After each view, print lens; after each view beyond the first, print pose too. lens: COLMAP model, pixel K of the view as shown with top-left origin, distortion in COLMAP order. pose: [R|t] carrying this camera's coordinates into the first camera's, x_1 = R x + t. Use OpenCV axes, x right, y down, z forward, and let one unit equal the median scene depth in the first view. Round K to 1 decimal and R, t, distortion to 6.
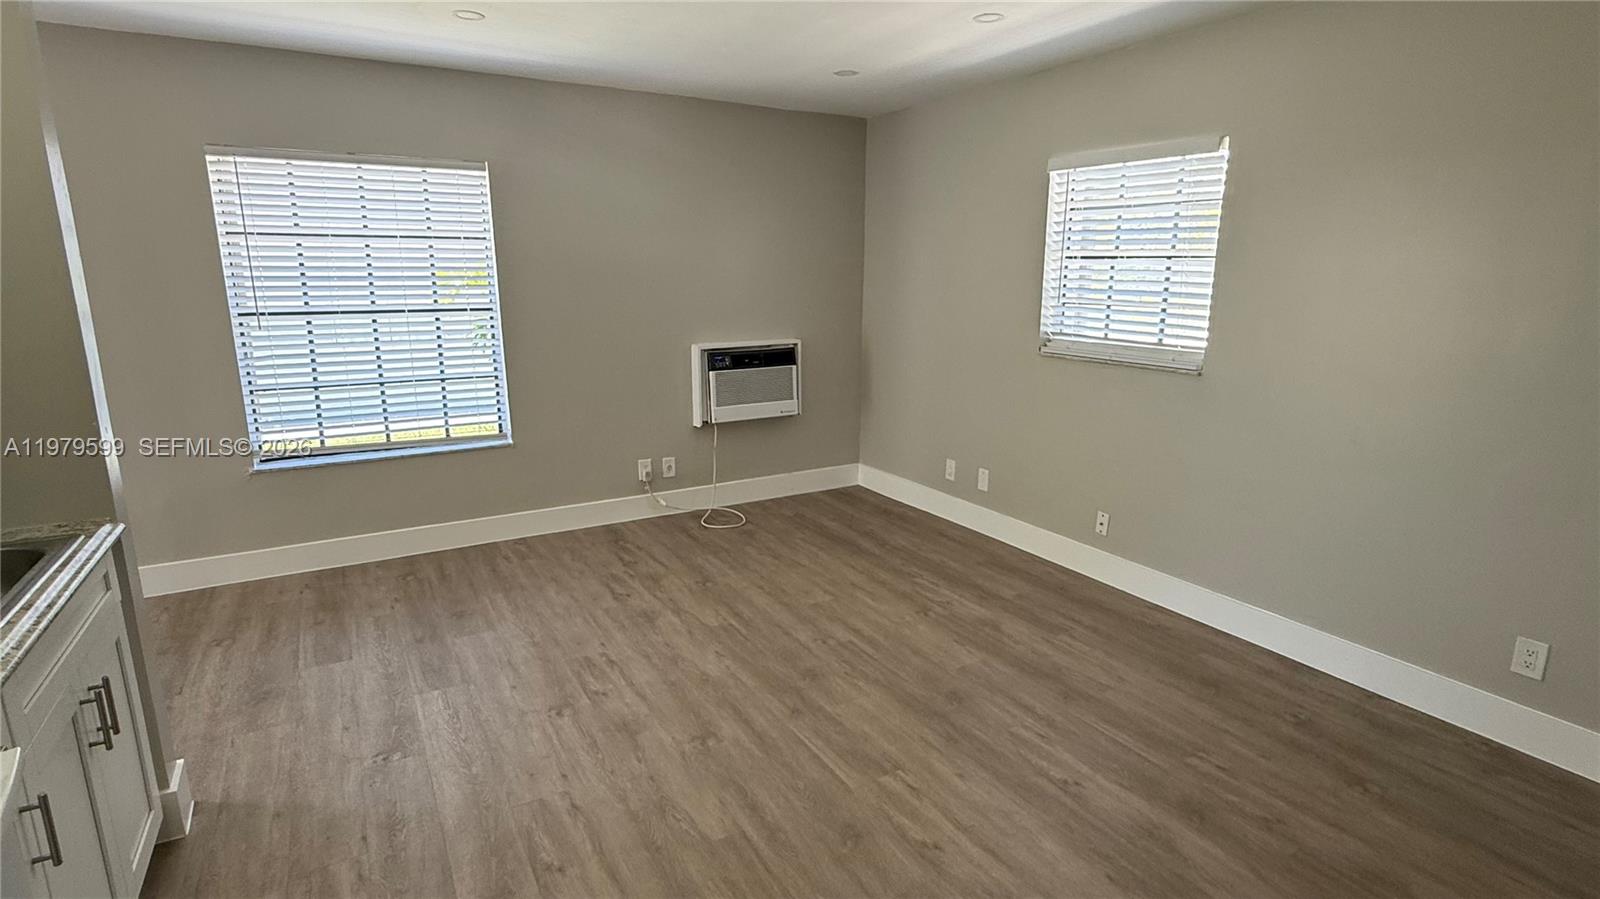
lens RADIAL K [[795.1, 0, 798.0], [0, 795.1, 449.4], [0, 0, 1]] dist [-0.001320, 0.000671]
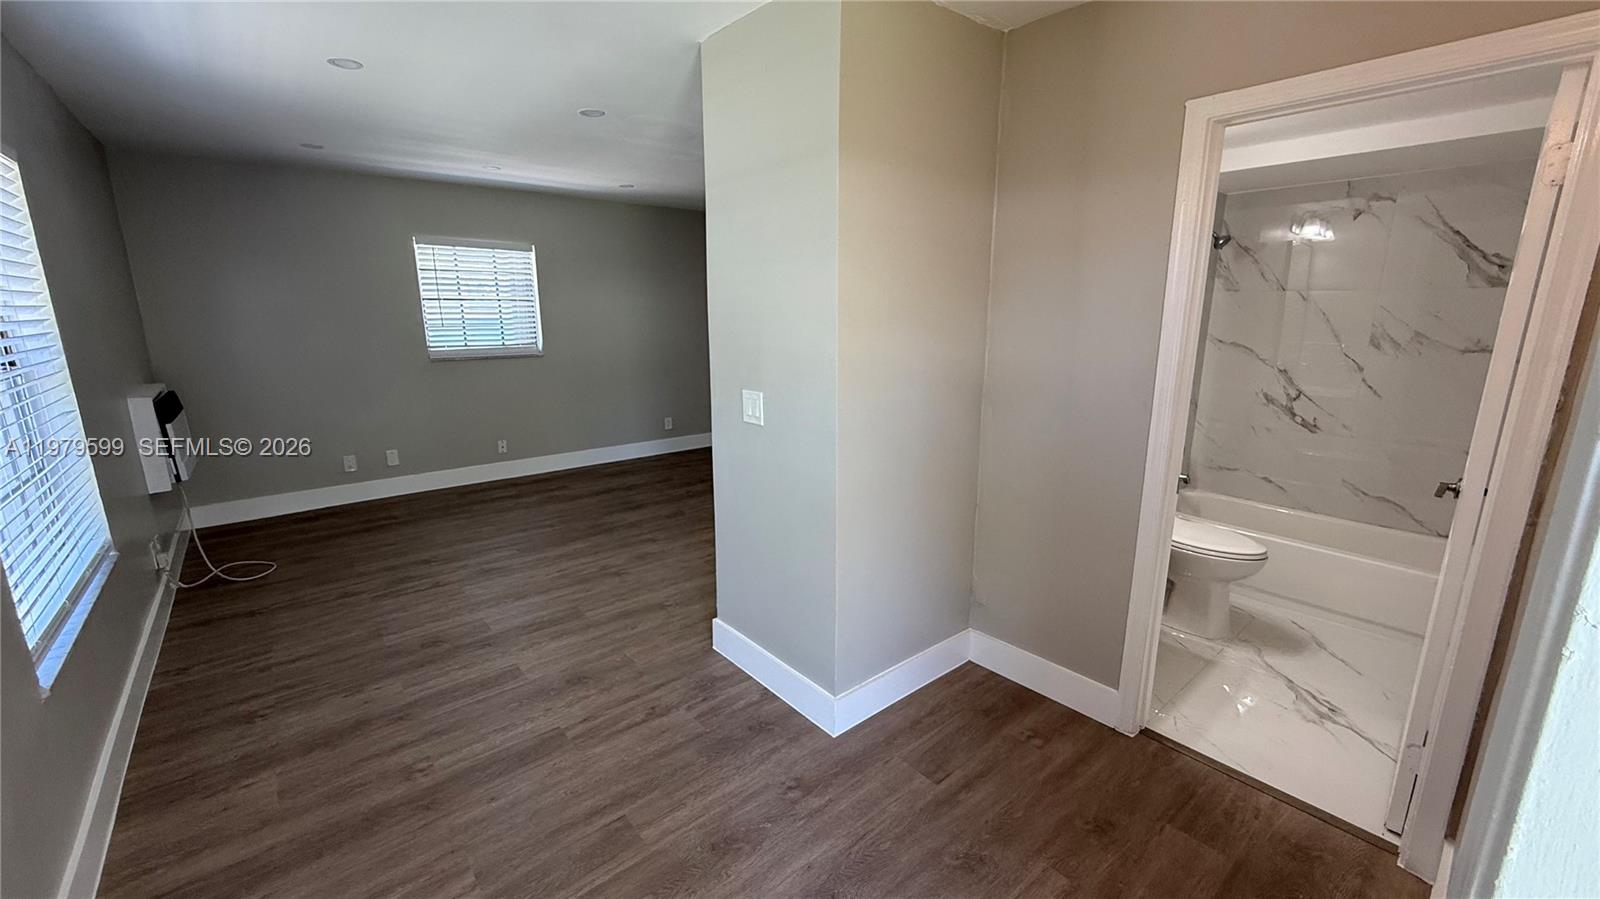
lens RADIAL K [[637.9, 0, 797.4], [0, 637.9, 451.9], [0, 0, 1]] dist [-0.000280, 0.000226]
pose [[-0.167813, -0.222827, 0.960306, -1.220556], [0.215581, 0.942248, 0.256310, -0.133628], [-0.961958, 0.250035, -0.110084, 0.561422]]
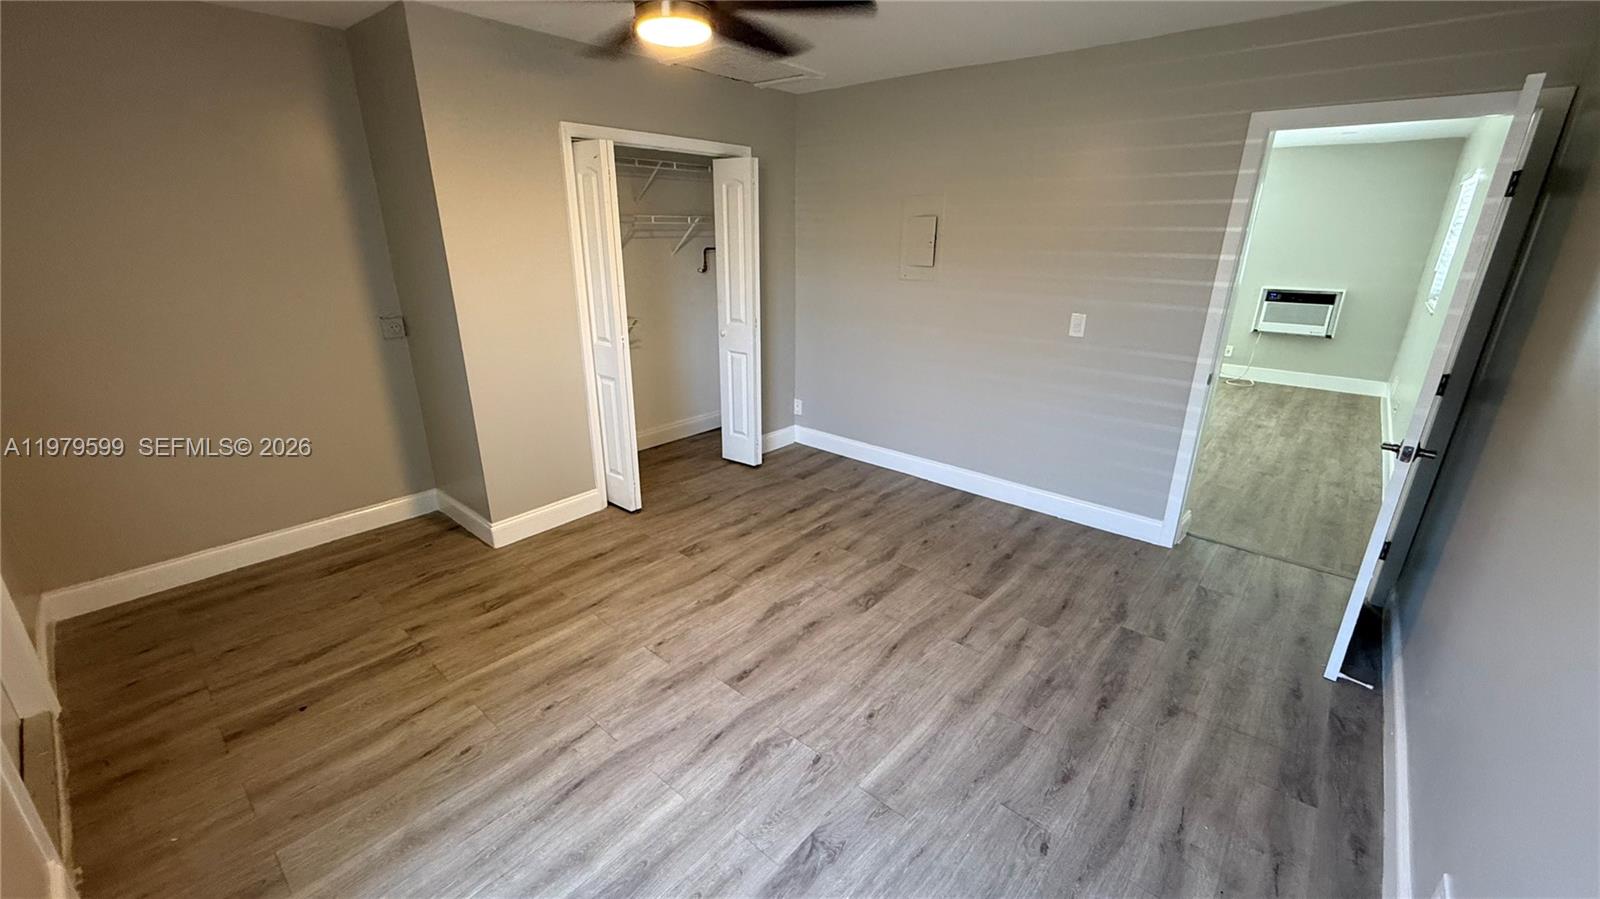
lens RADIAL K [[637.9, 0, 799.6], [0, 637.9, 457.5], [0, 0, 1]] dist [-0.000280, 0.000226]
pose [[0.330022, 0.313083, -0.890542, 1.265765], [-0.212571, 0.943815, 0.253036, 0.126688], [0.919728, 0.105796, 0.378032, -0.647205]]
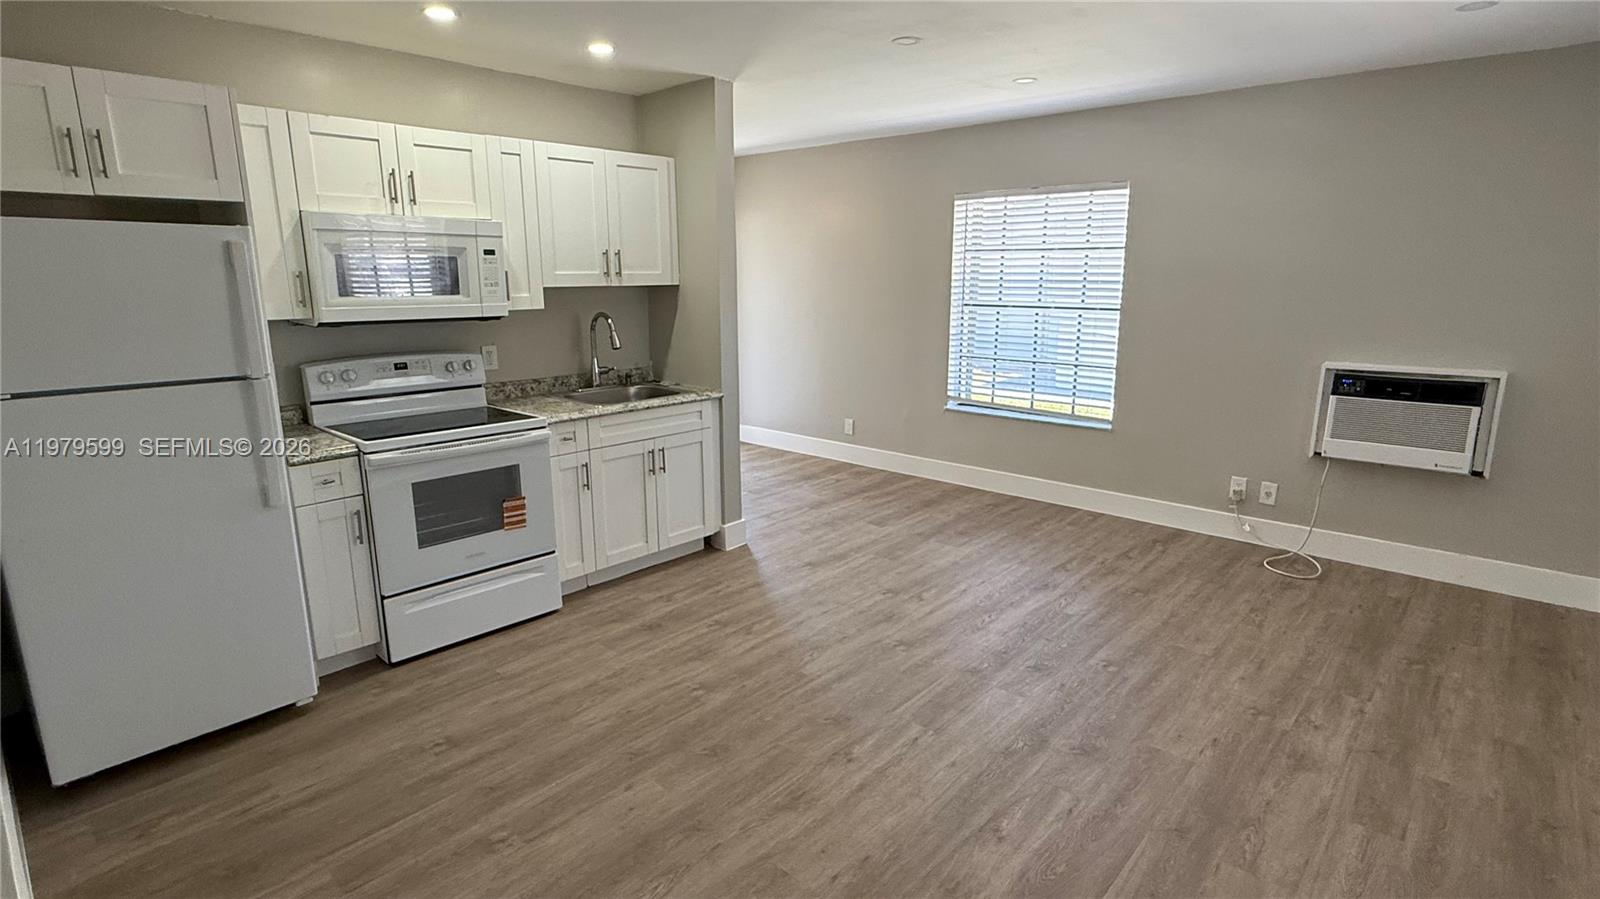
lens RADIAL K [[795.1, 0, 802.1], [0, 795.1, 448.9], [0, 0, 1]] dist [-0.001320, 0.000671]
pose [[0.302855, 0.207377, -0.930201, 0.694732], [-0.205926, 0.967221, 0.148585, -0.070961], [0.930523, 0.146553, 0.335632, 0.271305]]
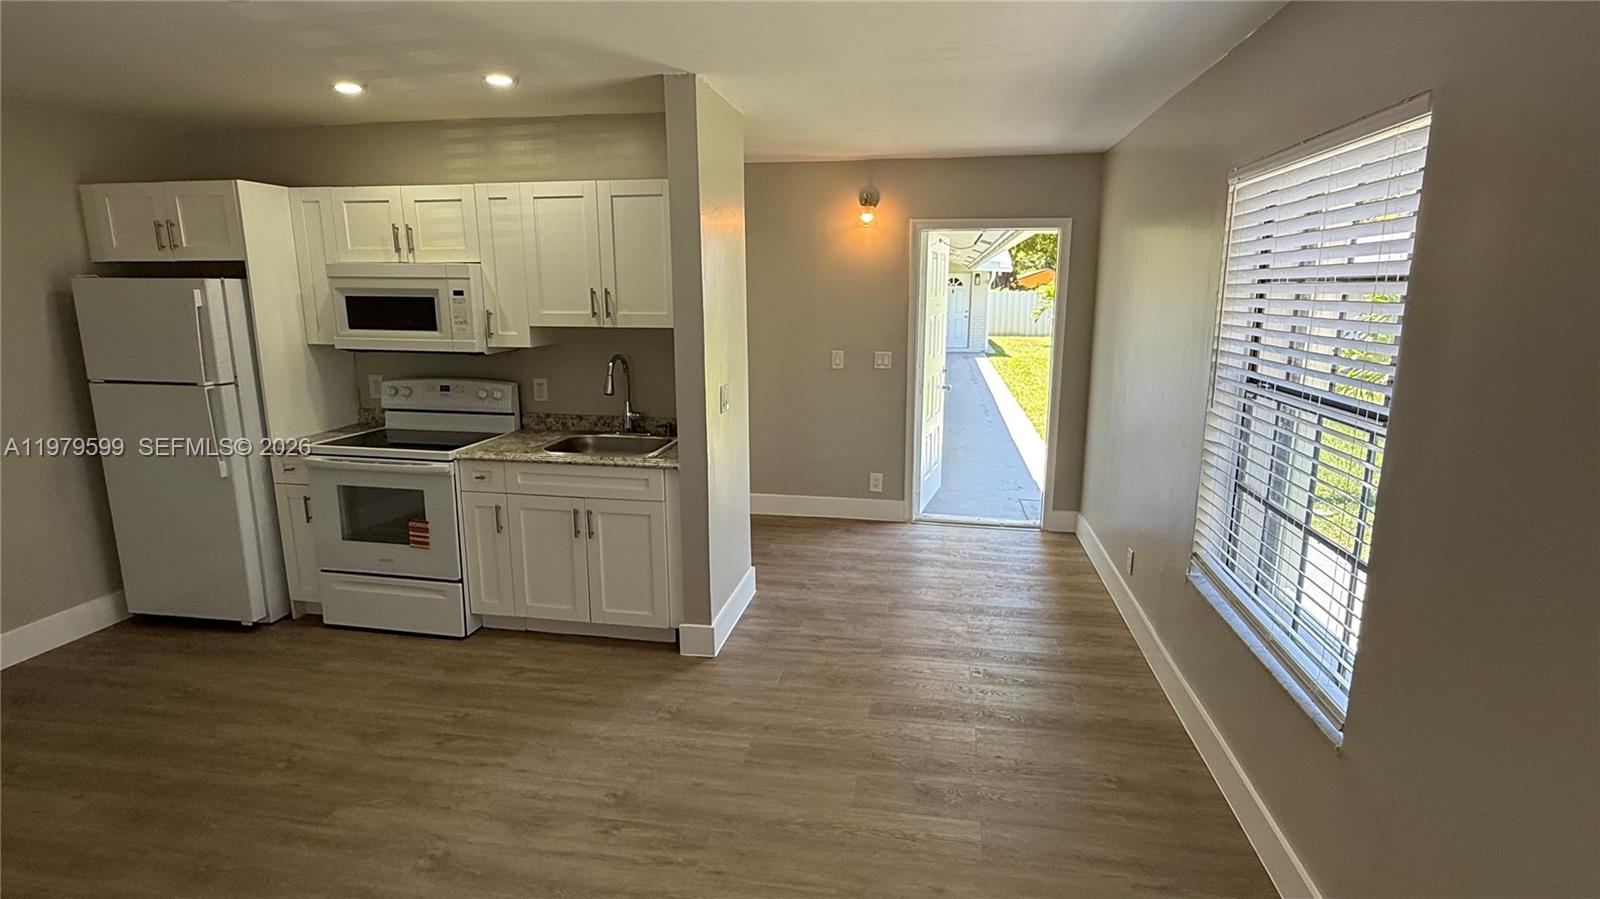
lens RADIAL K [[795.1, 0, 802.9], [0, 795.1, 449.6], [0, 0, 1]] dist [-0.001320, 0.000671]
pose [[-0.640583, 0.148587, -0.753376, 0.159578], [-0.171514, 0.928628, 0.328988, -0.308107], [0.748489, 0.339958, -0.569379, 1.201010]]
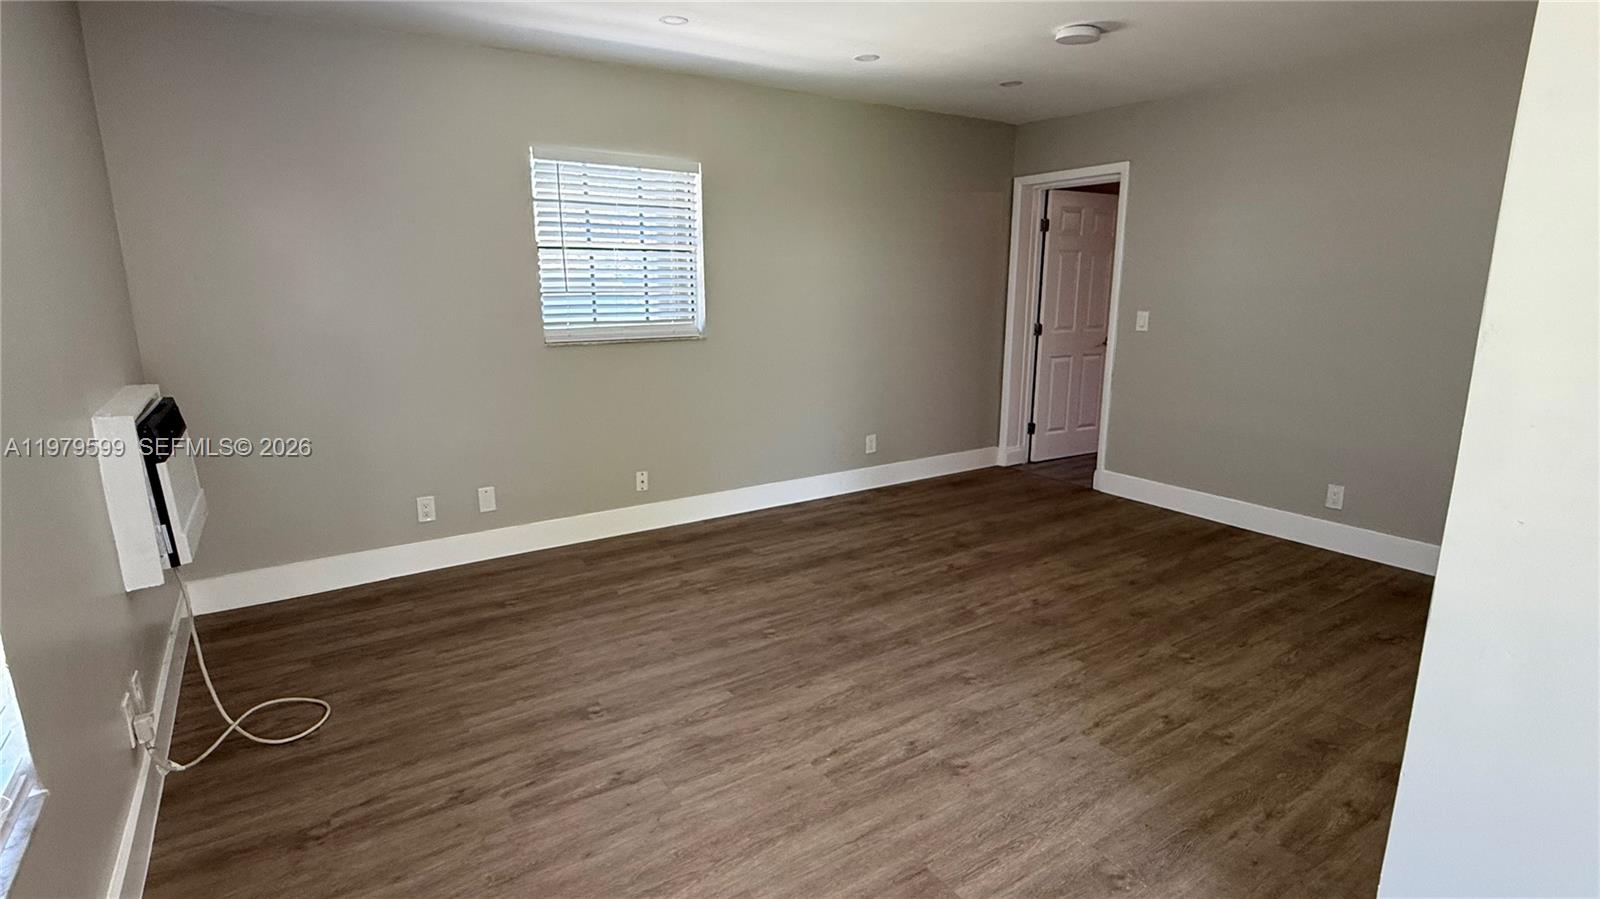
lens RADIAL K [[795.1, 0, 802.7], [0, 795.1, 454.6], [0, 0, 1]] dist [-0.001320, 0.000671]
pose [[-0.062577, -0.224336, 0.972501, -0.804425], [0.220939, 0.947121, 0.232698, -0.173311], [-0.973278, 0.229425, -0.009703, 0.841665]]
